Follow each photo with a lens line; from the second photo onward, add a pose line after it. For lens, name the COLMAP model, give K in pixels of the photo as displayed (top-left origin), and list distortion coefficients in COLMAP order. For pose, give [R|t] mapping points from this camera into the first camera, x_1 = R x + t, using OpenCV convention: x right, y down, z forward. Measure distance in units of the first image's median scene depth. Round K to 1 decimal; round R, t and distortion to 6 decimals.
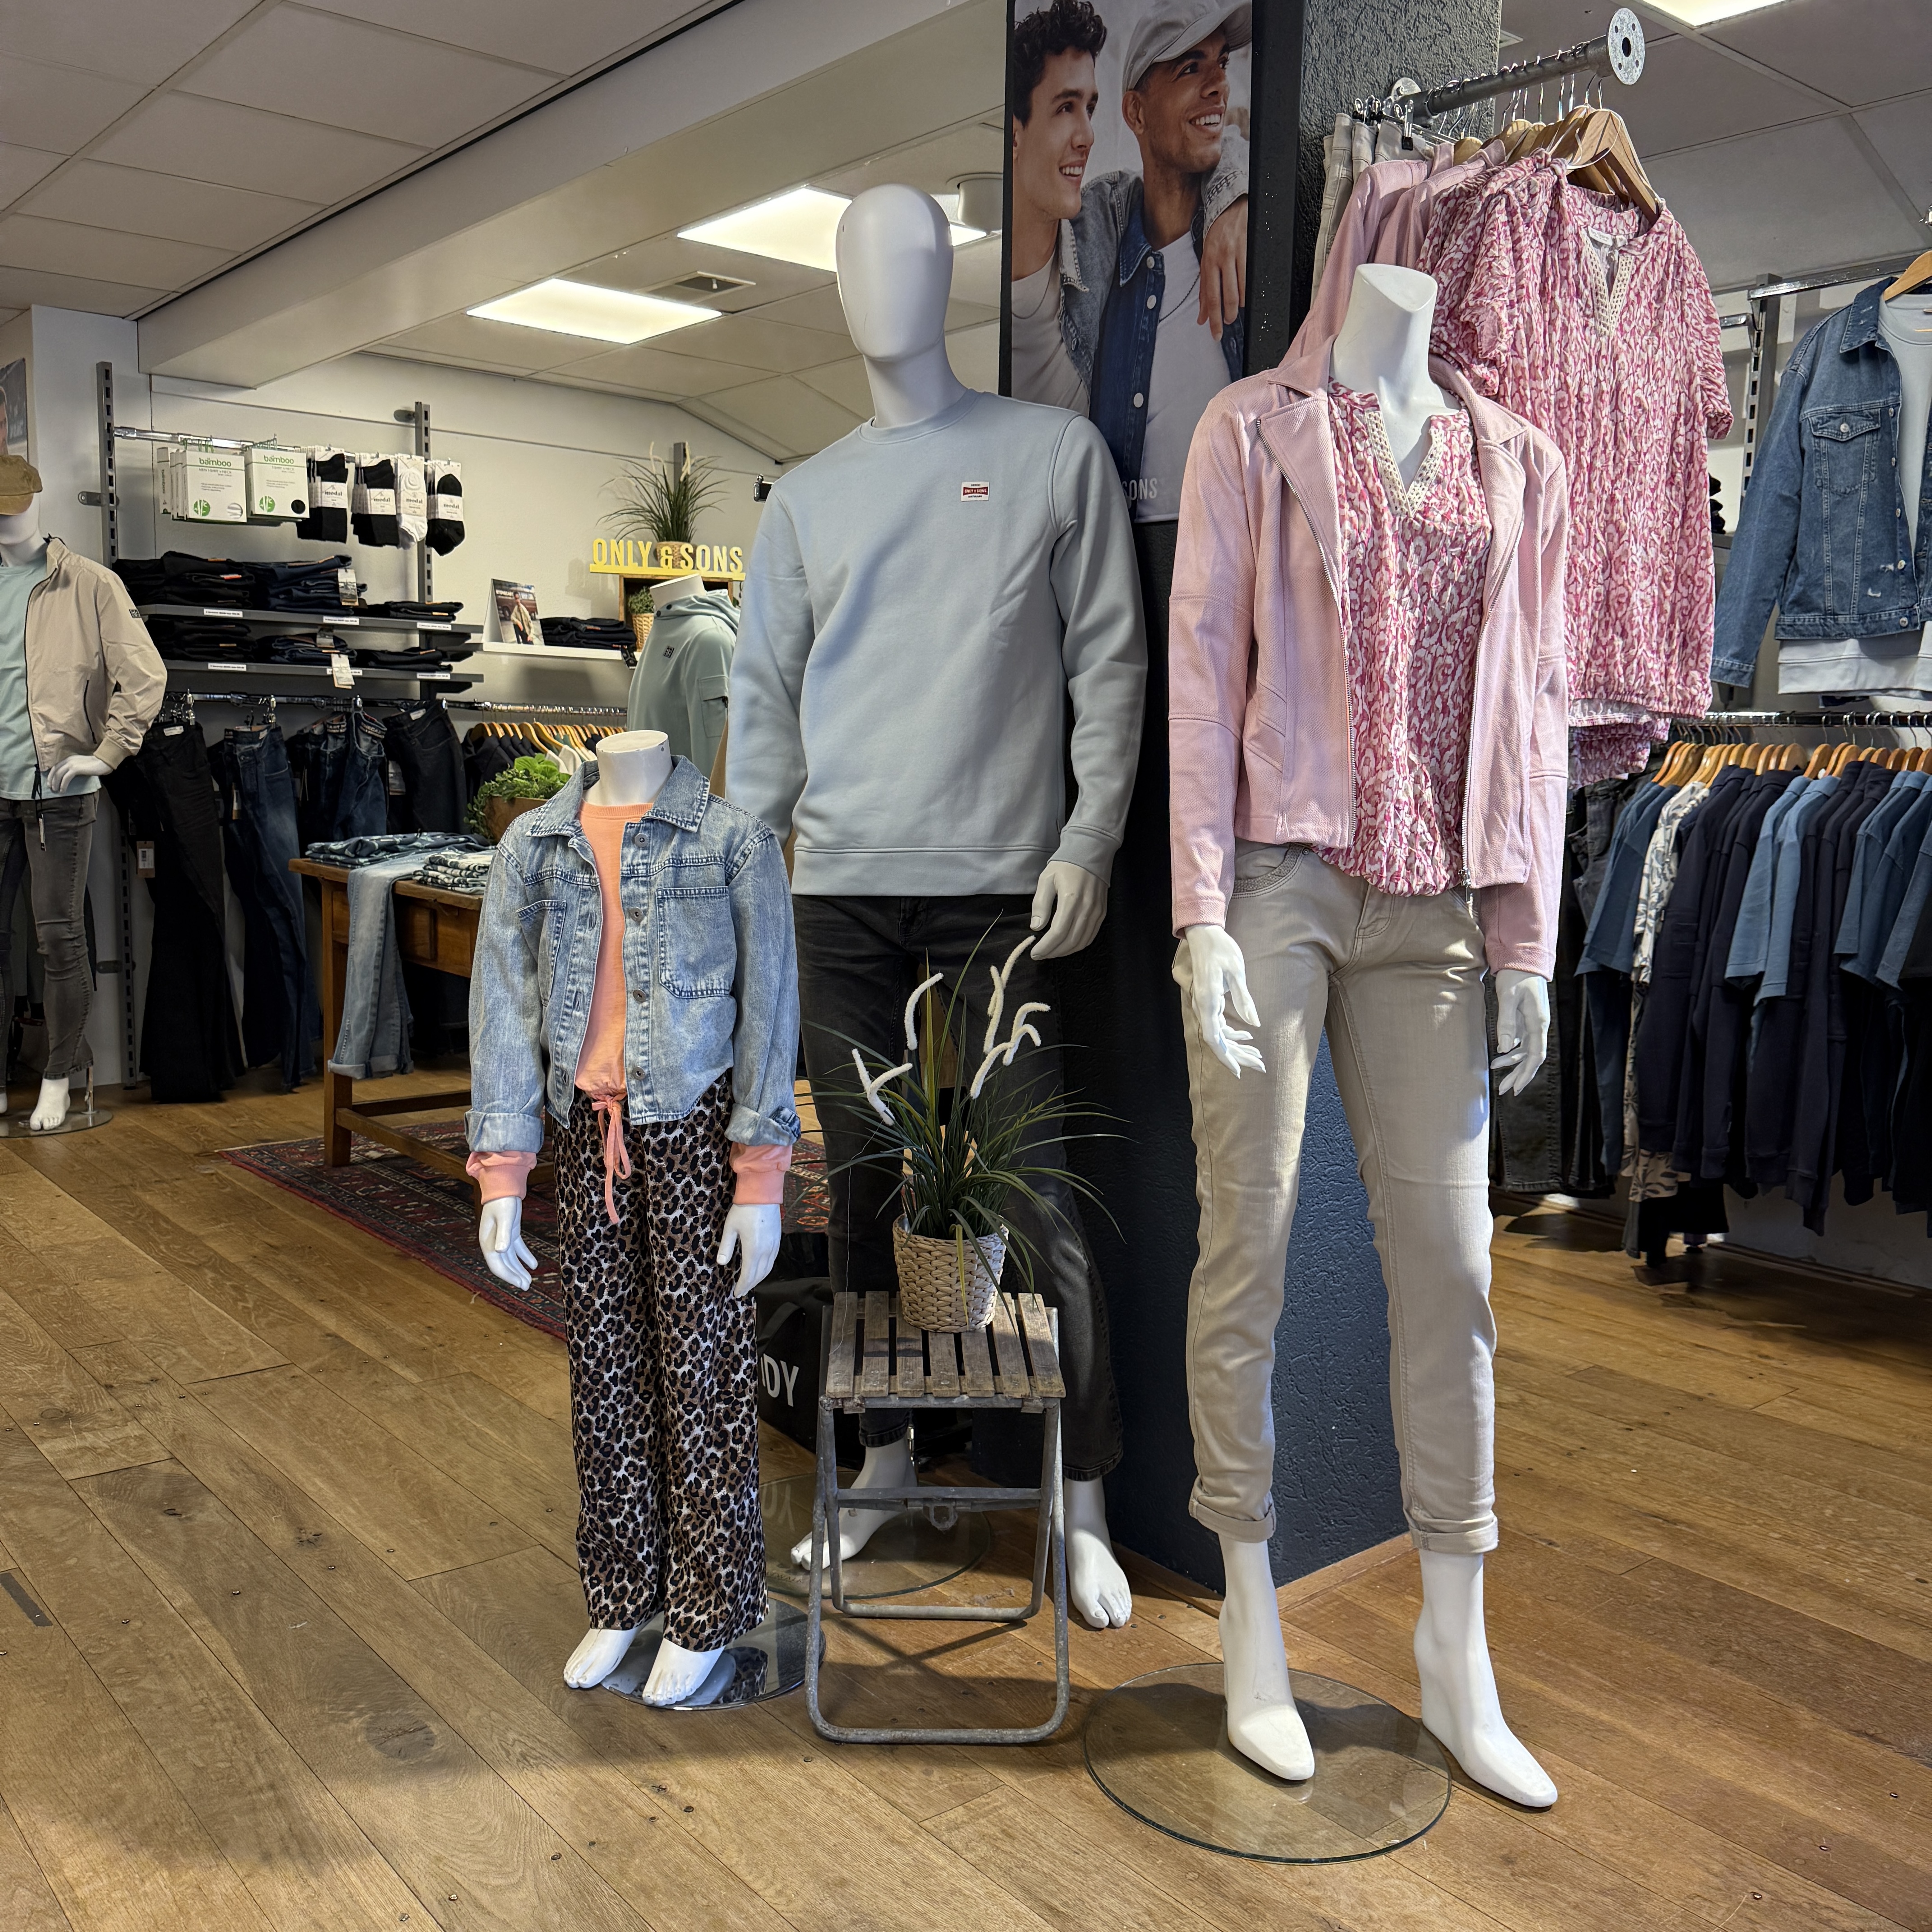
lens RADIAL K [[1878.7, 0, 968.0], [0, 1878.7, 974.2], [0, 0, 1]] dist [-0.023842, 0.000000]
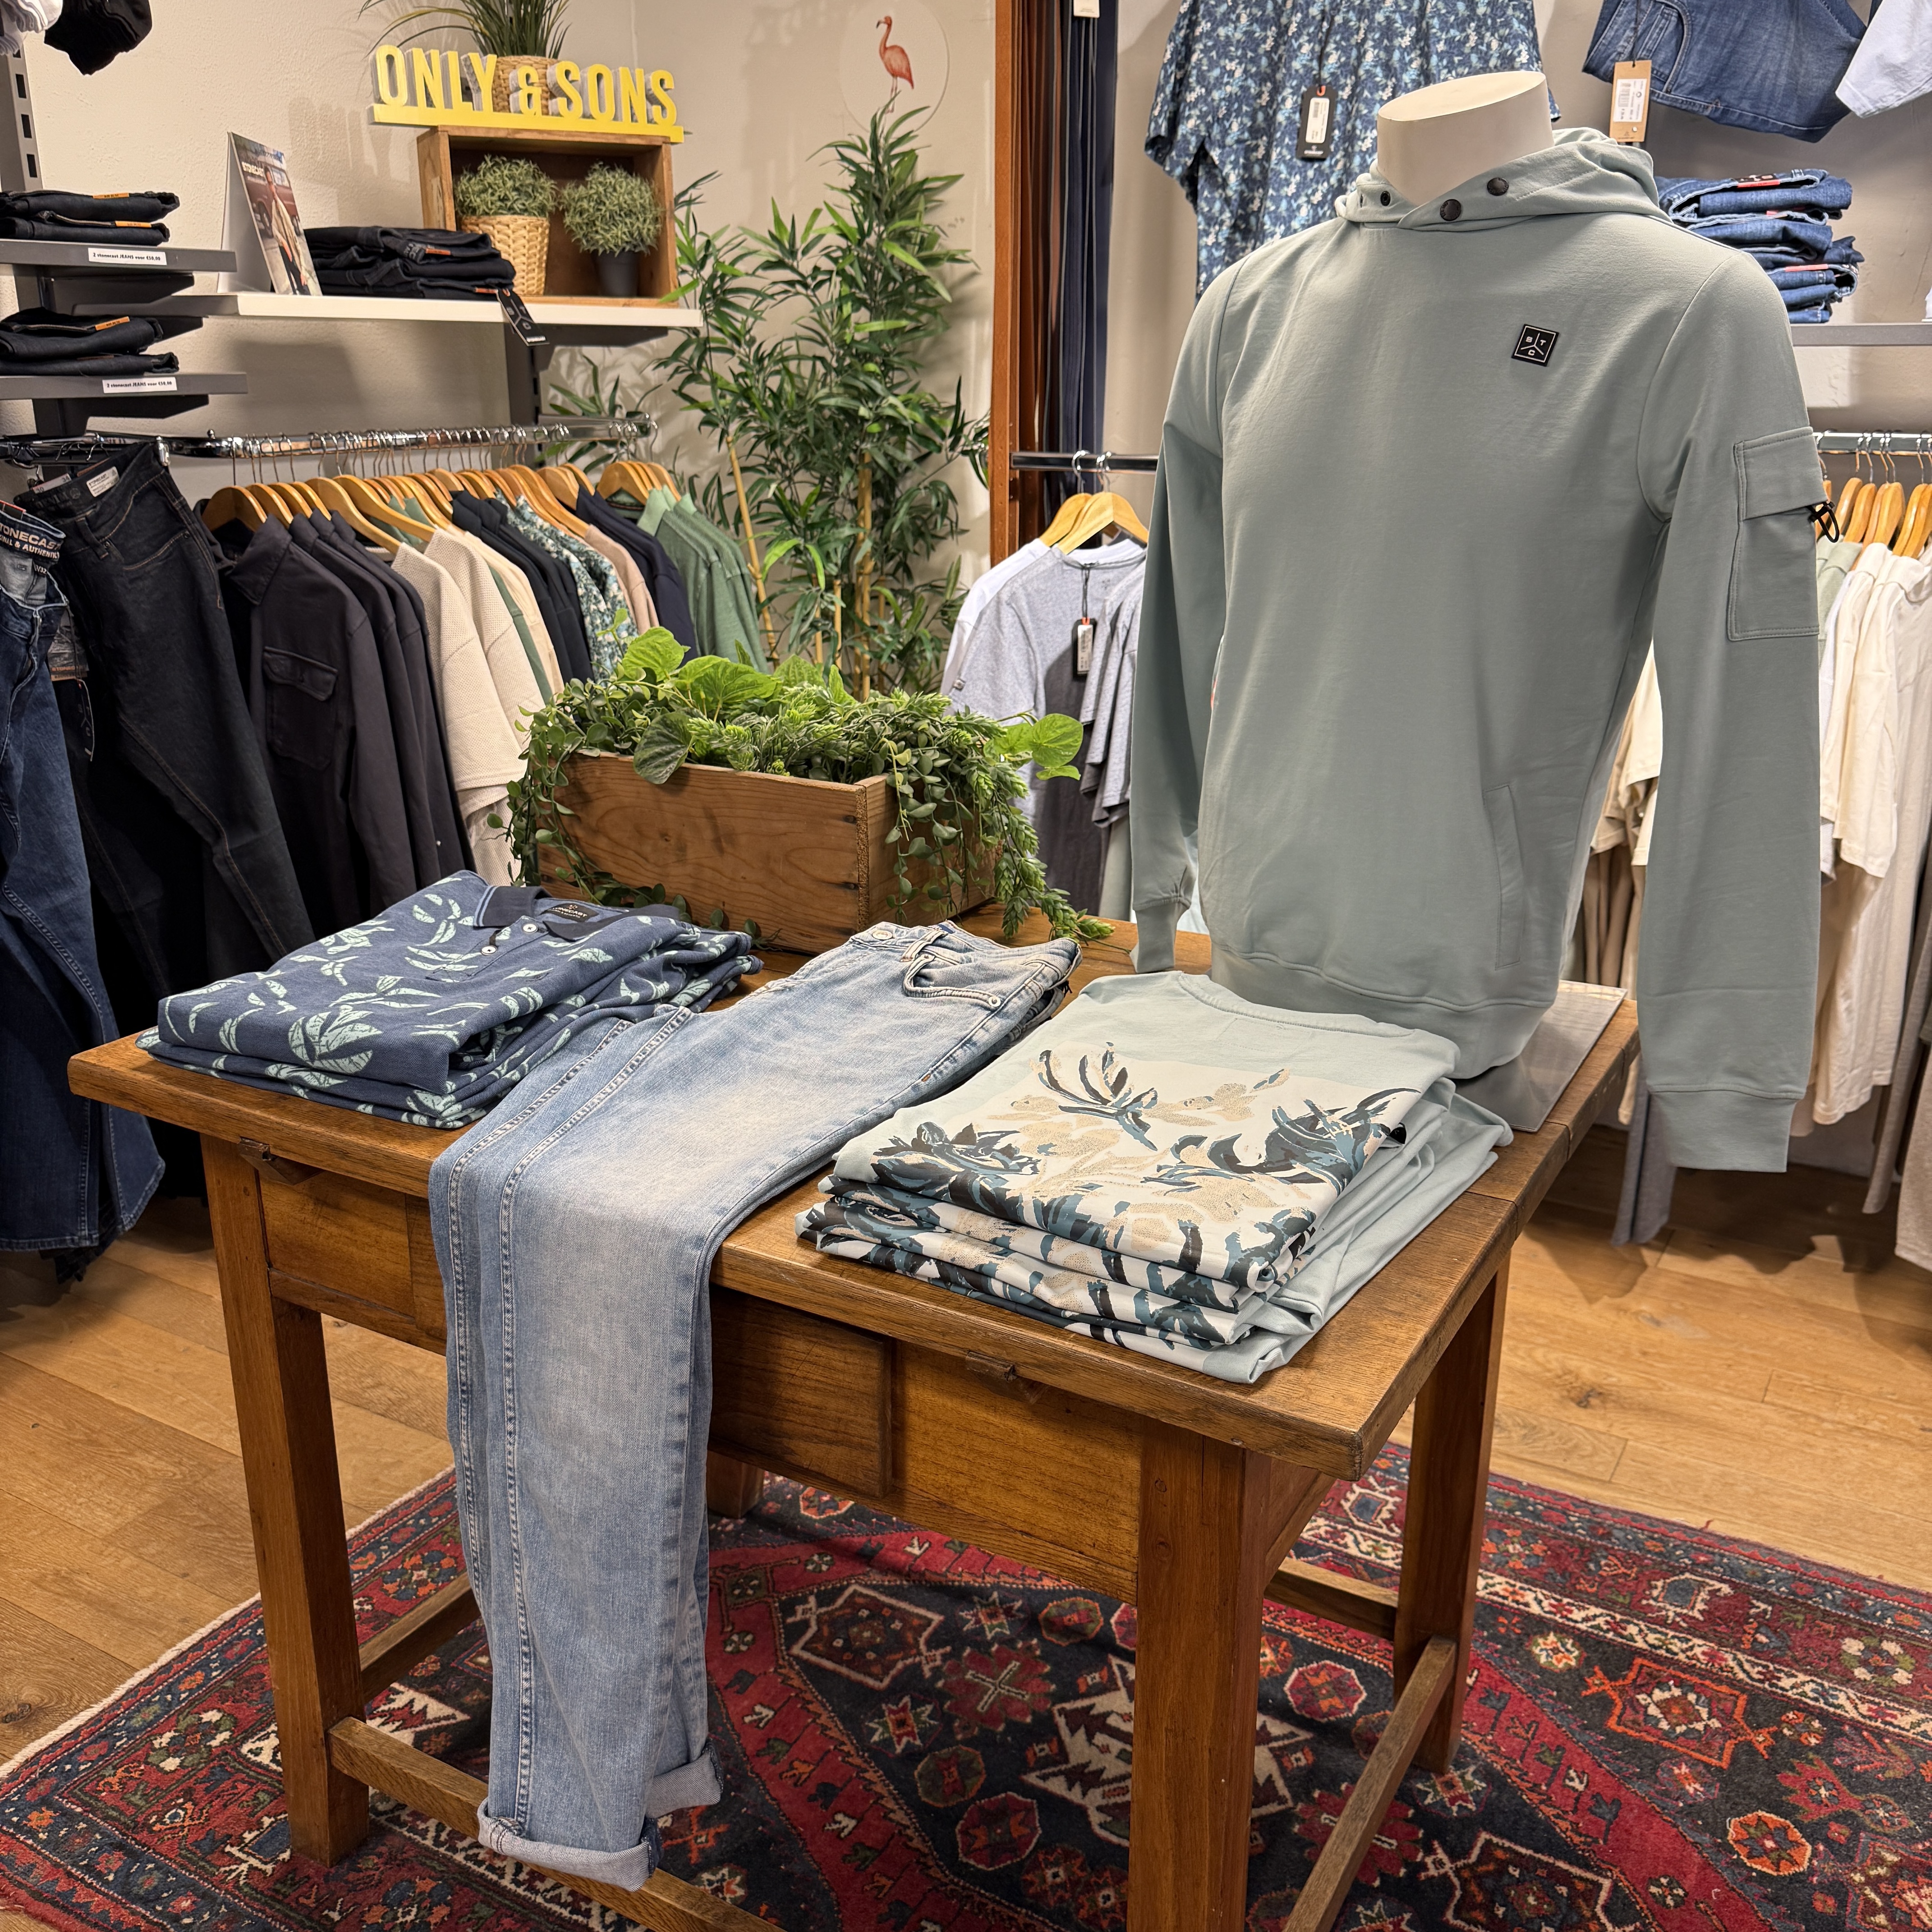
lens RADIAL K [[1878.7, 0, 959.4], [0, 1878.7, 957.4], [0, 0, 1]] dist [-0.023842, 0.000000]
pose [[0.941060, -0.134489, 0.310353, -0.247528], [0.073643, 0.977009, 0.200077, -0.101051], [-0.330126, -0.165429, 0.929328, 0.521800]]
